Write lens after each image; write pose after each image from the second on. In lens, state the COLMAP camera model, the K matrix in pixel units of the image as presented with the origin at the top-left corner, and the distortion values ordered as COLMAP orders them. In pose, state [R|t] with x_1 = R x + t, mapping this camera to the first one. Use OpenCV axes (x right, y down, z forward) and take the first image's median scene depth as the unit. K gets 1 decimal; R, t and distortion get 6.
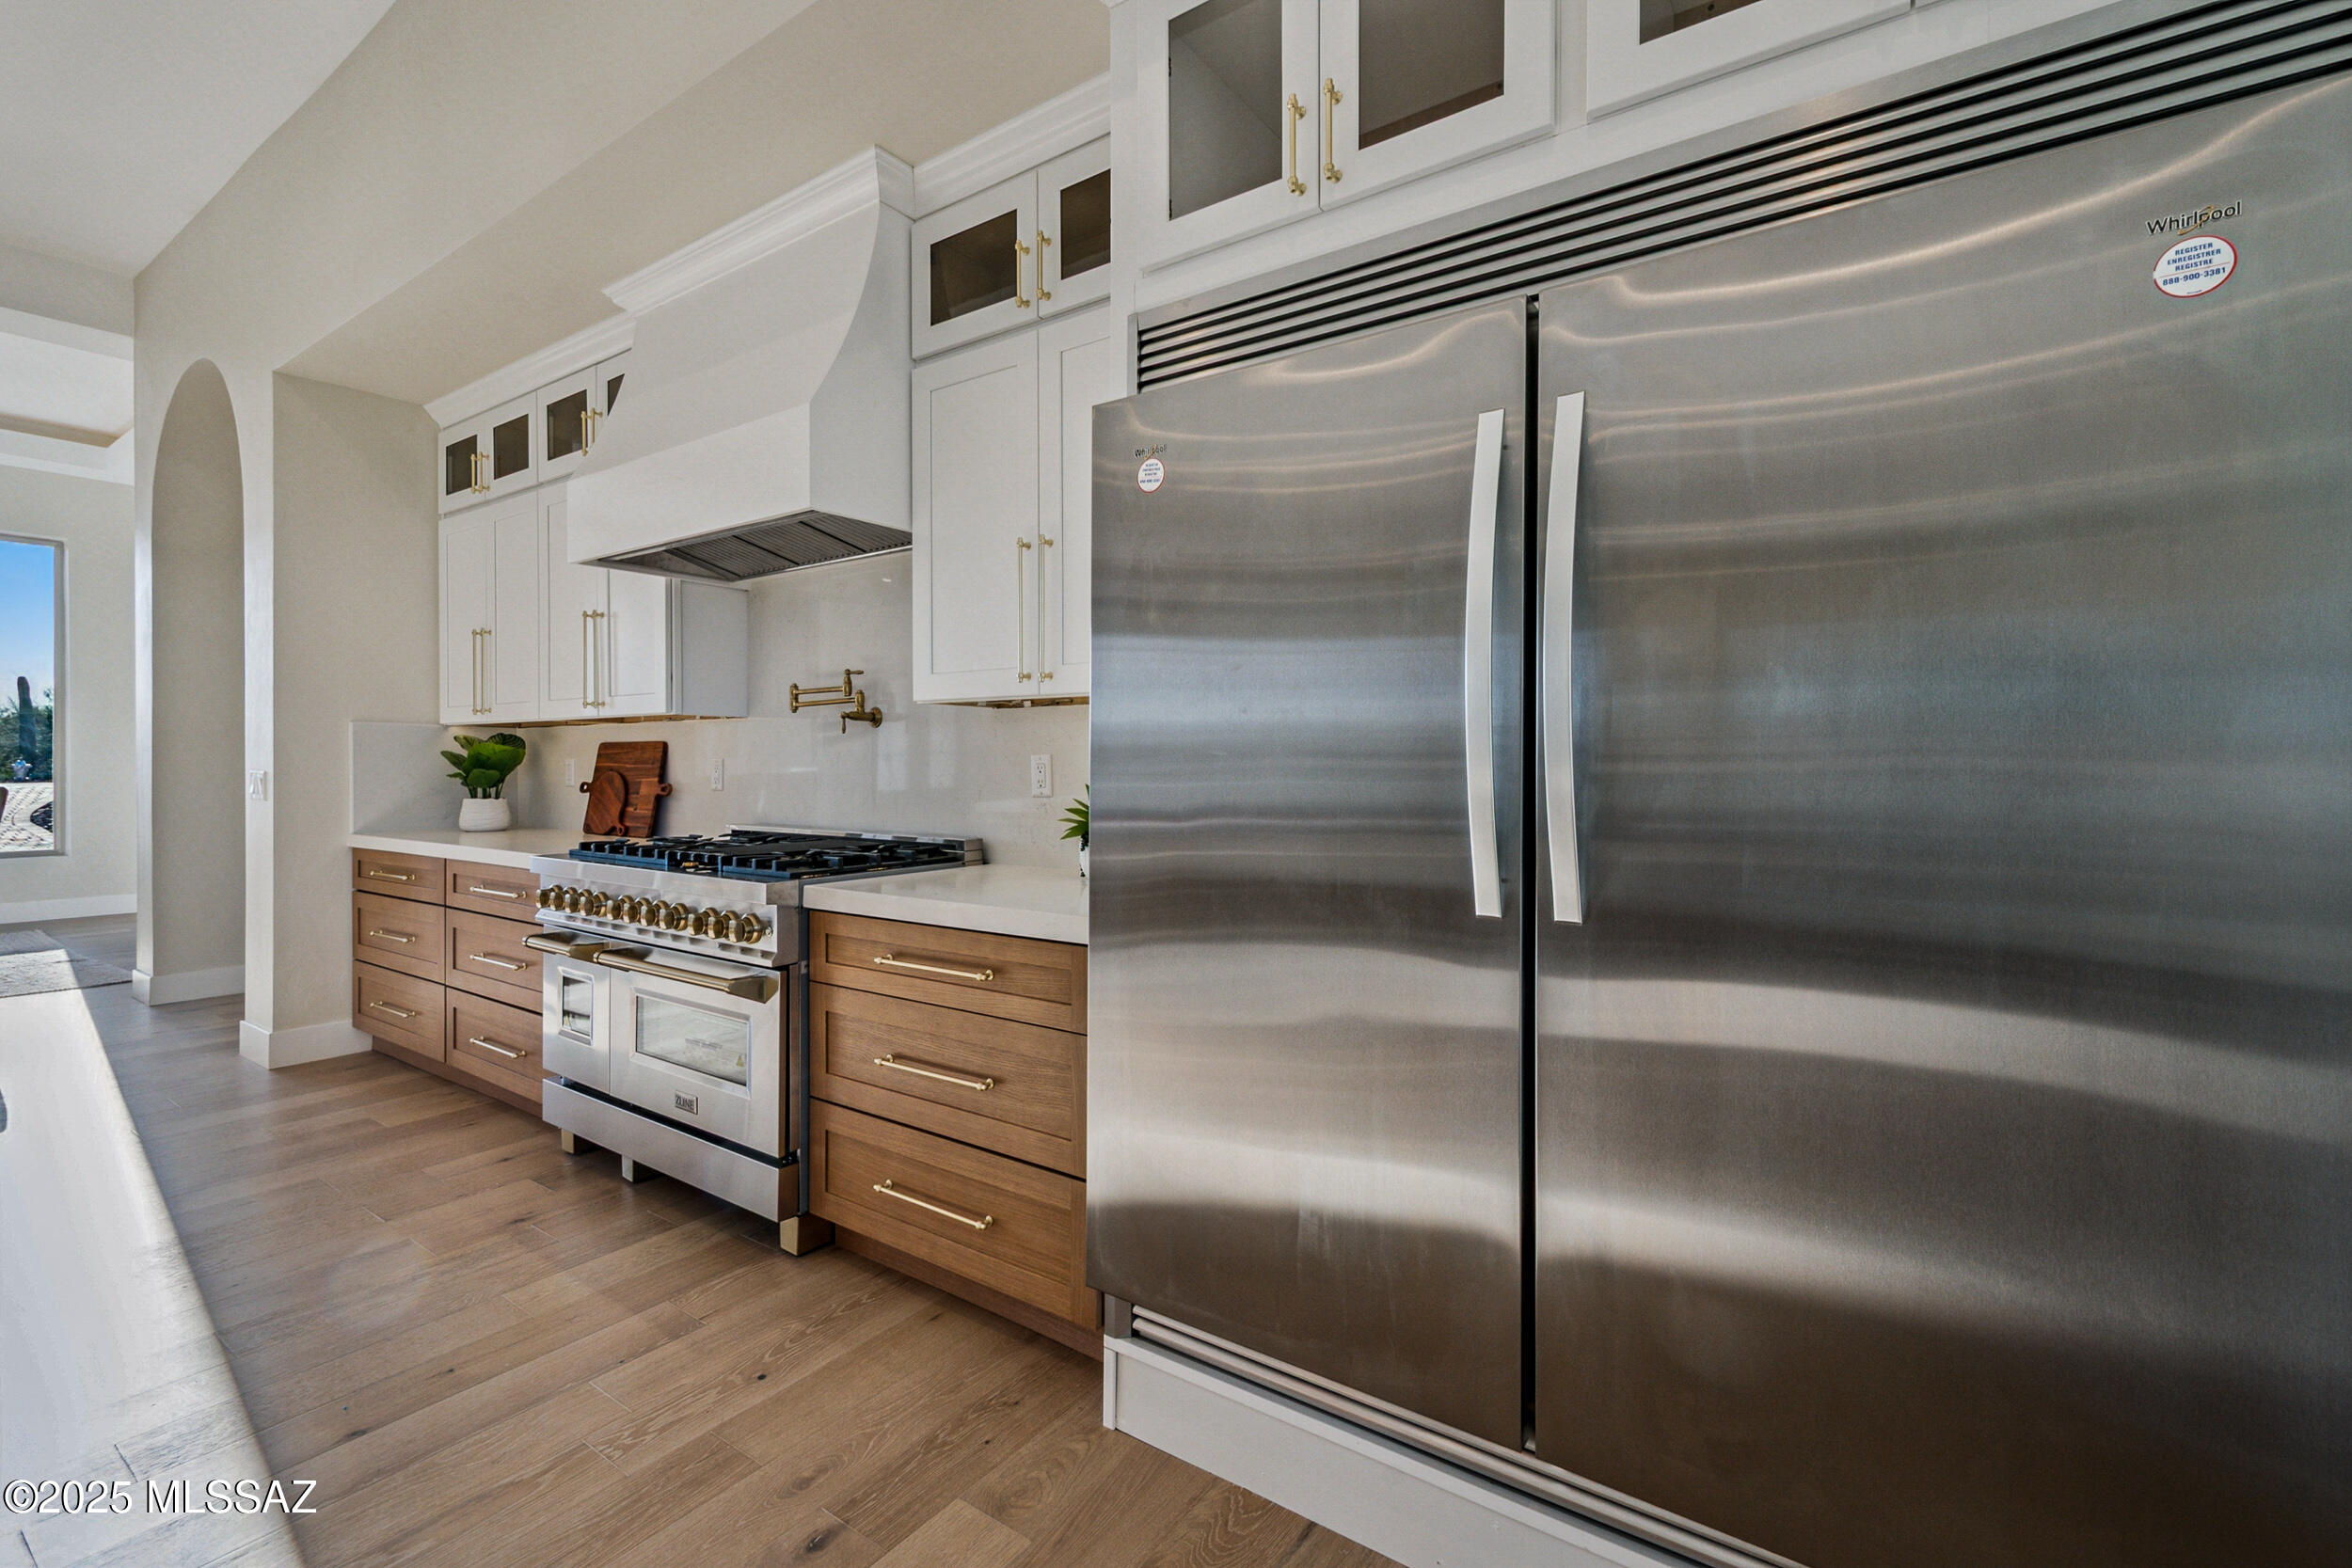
lens RADIAL K [[1027.3, 0, 1123.7], [0, 1027.3, 790.4], [0, 0, 1]] dist [0.030720, -0.000002]
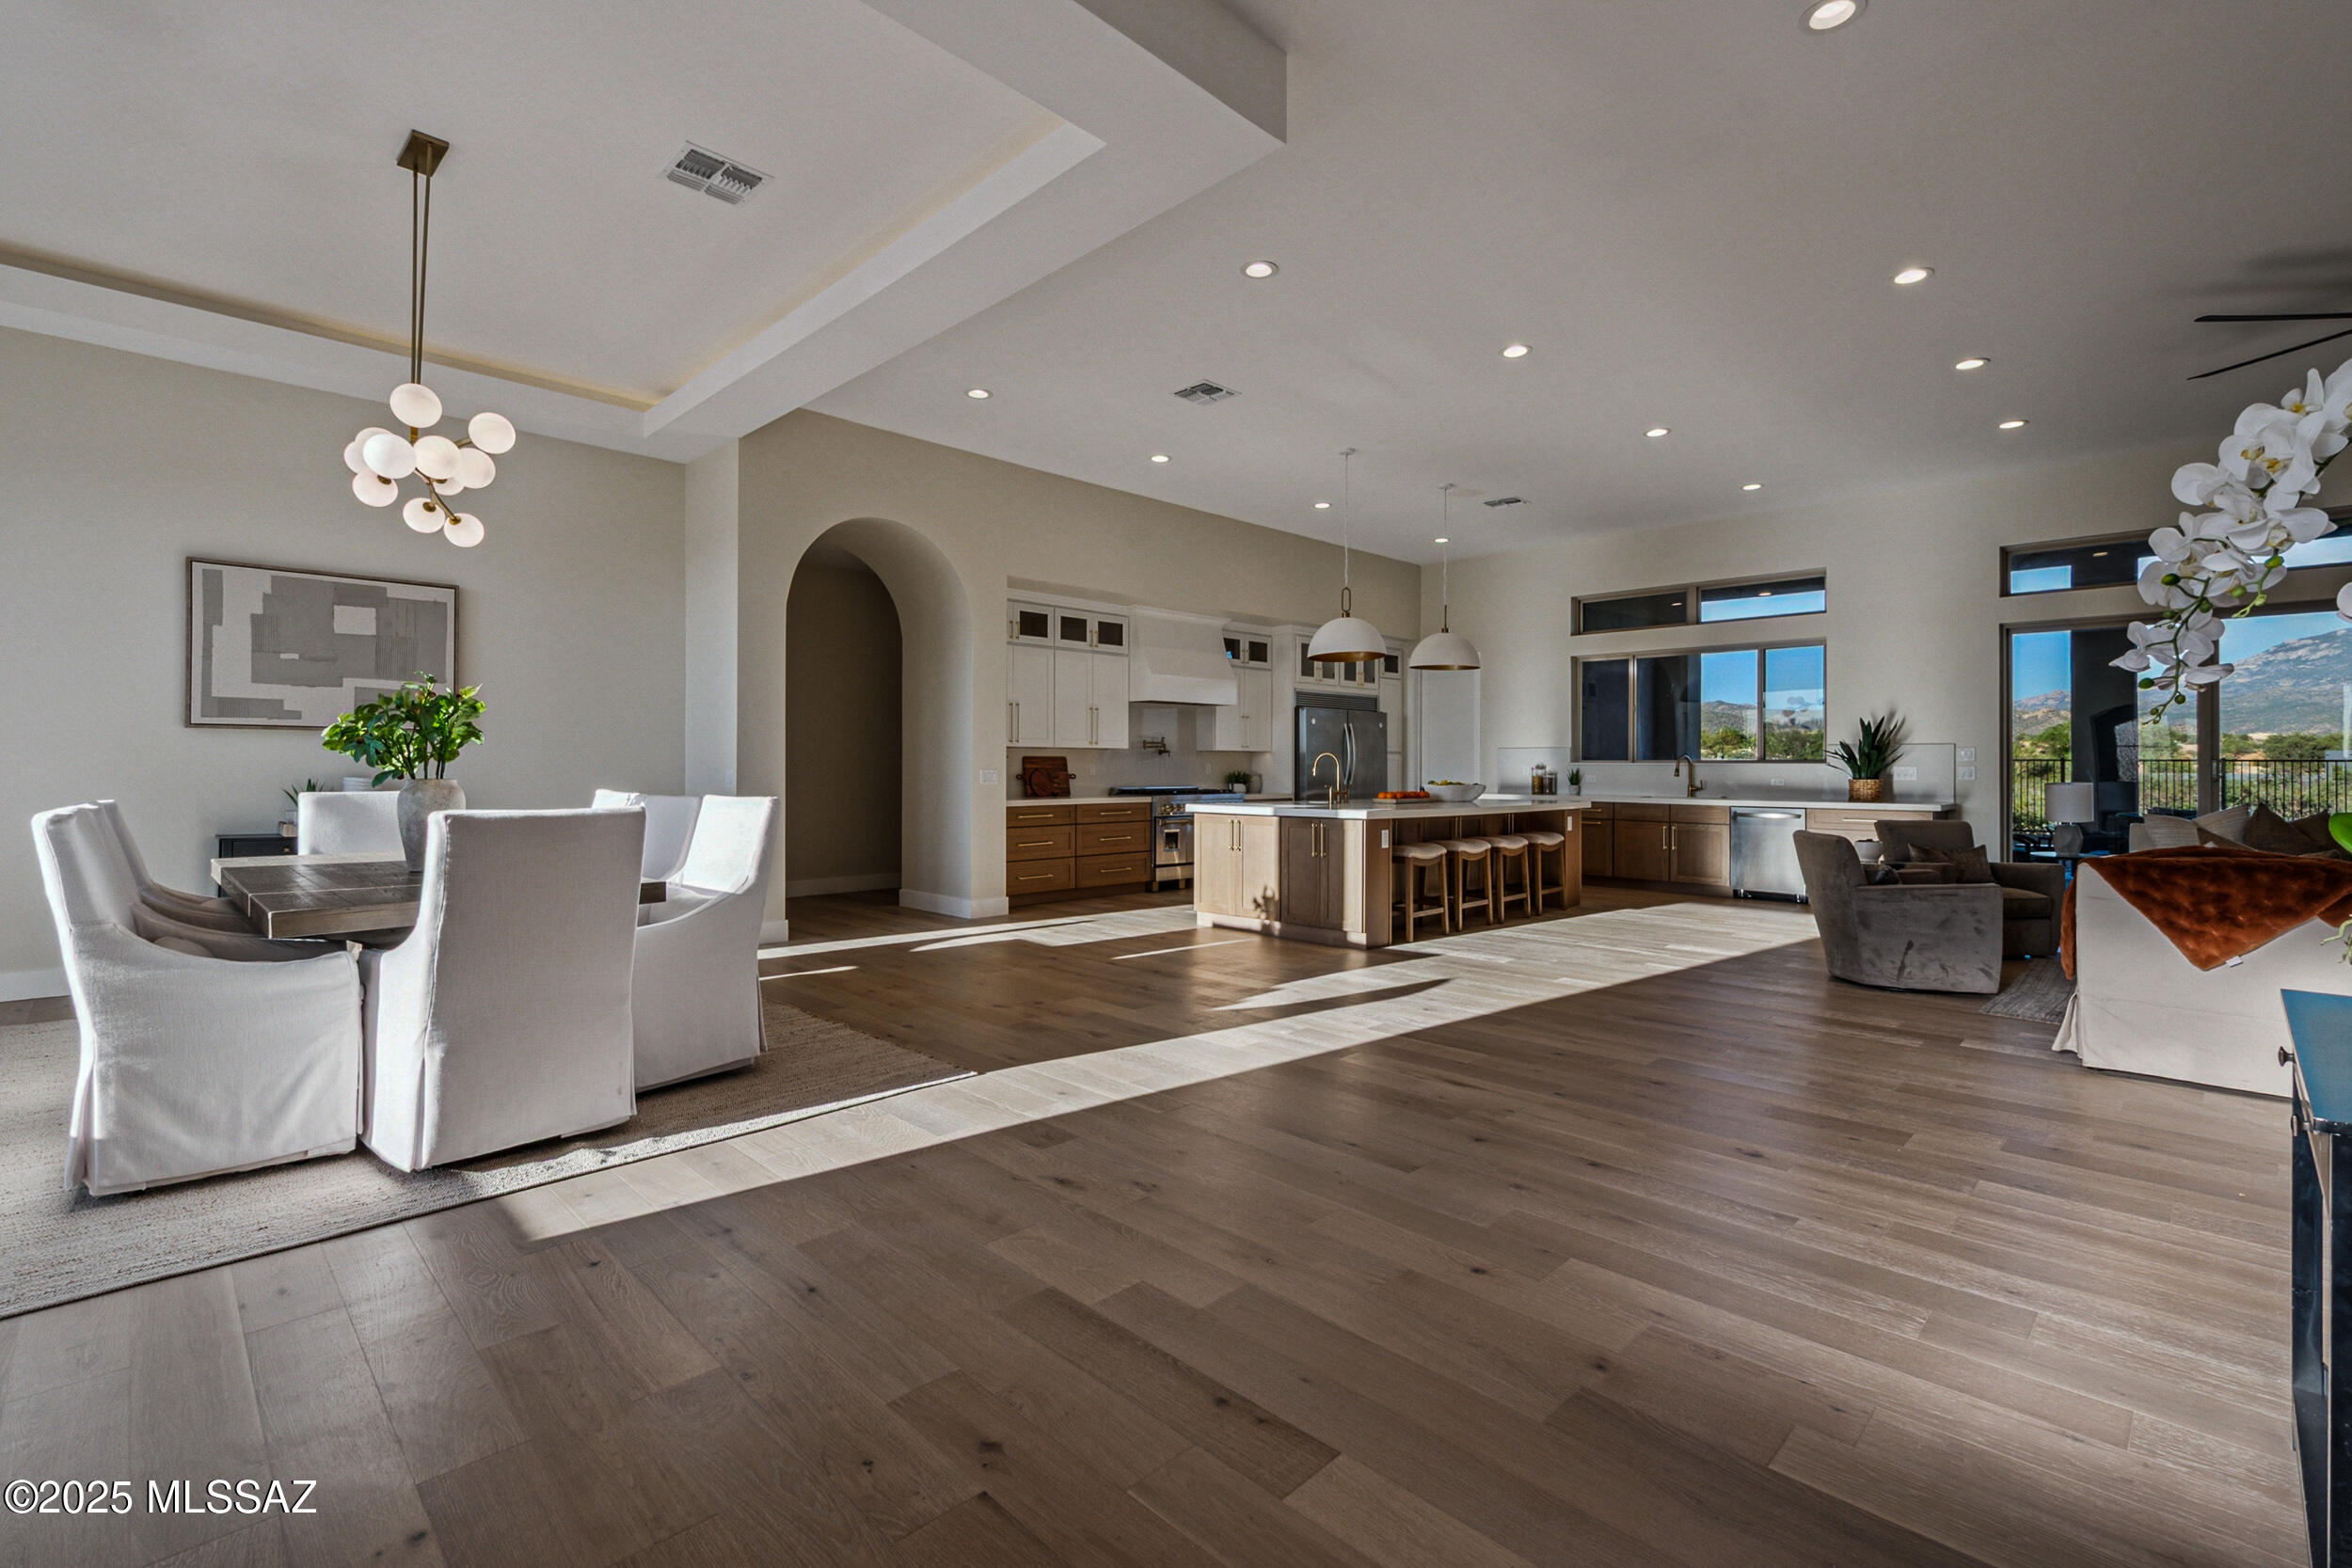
lens RADIAL K [[1041.6, 0, 1173.9], [0, 1041.6, 771.5], [0, 0, 1]] dist [0.006931, -0.000394]
pose [[0.151821, -0.005846, 0.988391, -3.518889], [0.024698, 0.999693, 0.002119, -0.014614], [-0.988099, 0.024090, 0.151919, 0.467859]]
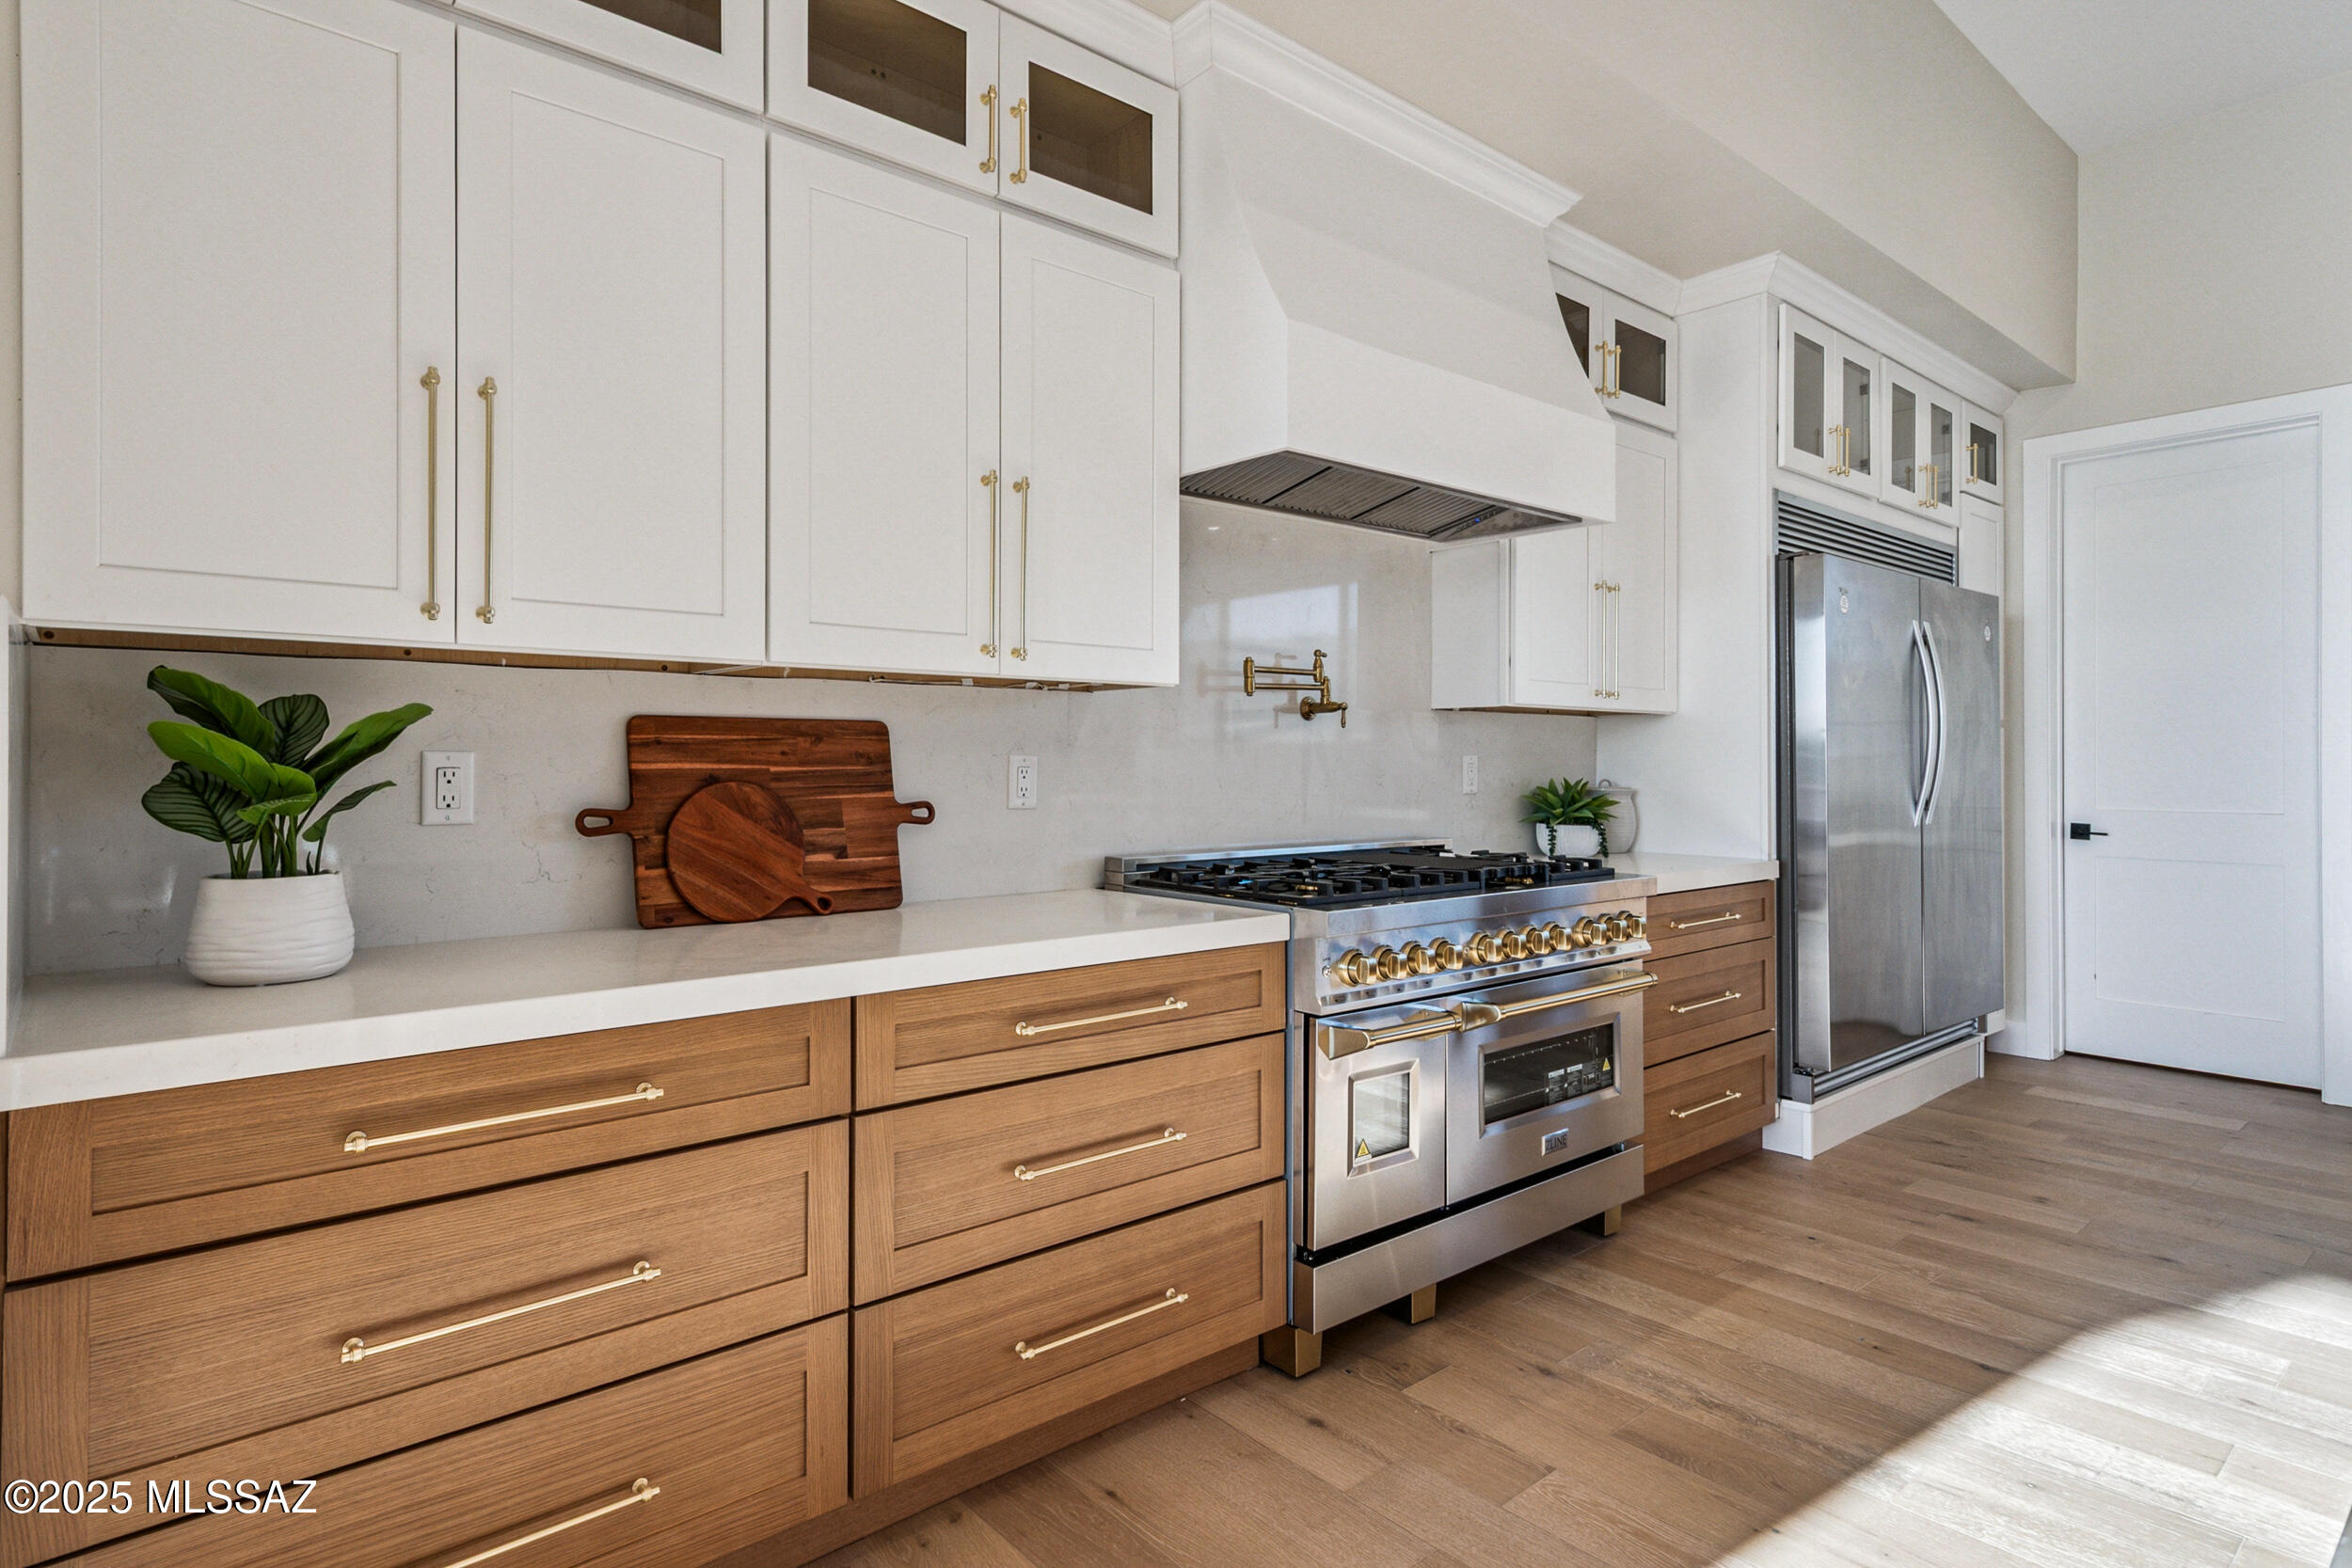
lens RADIAL K [[1244.7, 0, 1171.0], [0, 1244.7, 759.5], [0, 0, 1]] dist [0.002181, -0.000496]
pose [[0.226067, 0.001382, 0.974111, -1.283764], [0.026451, 0.999622, -0.007557, -0.024252], [-0.973753, 0.027475, 0.225945, 0.889987]]
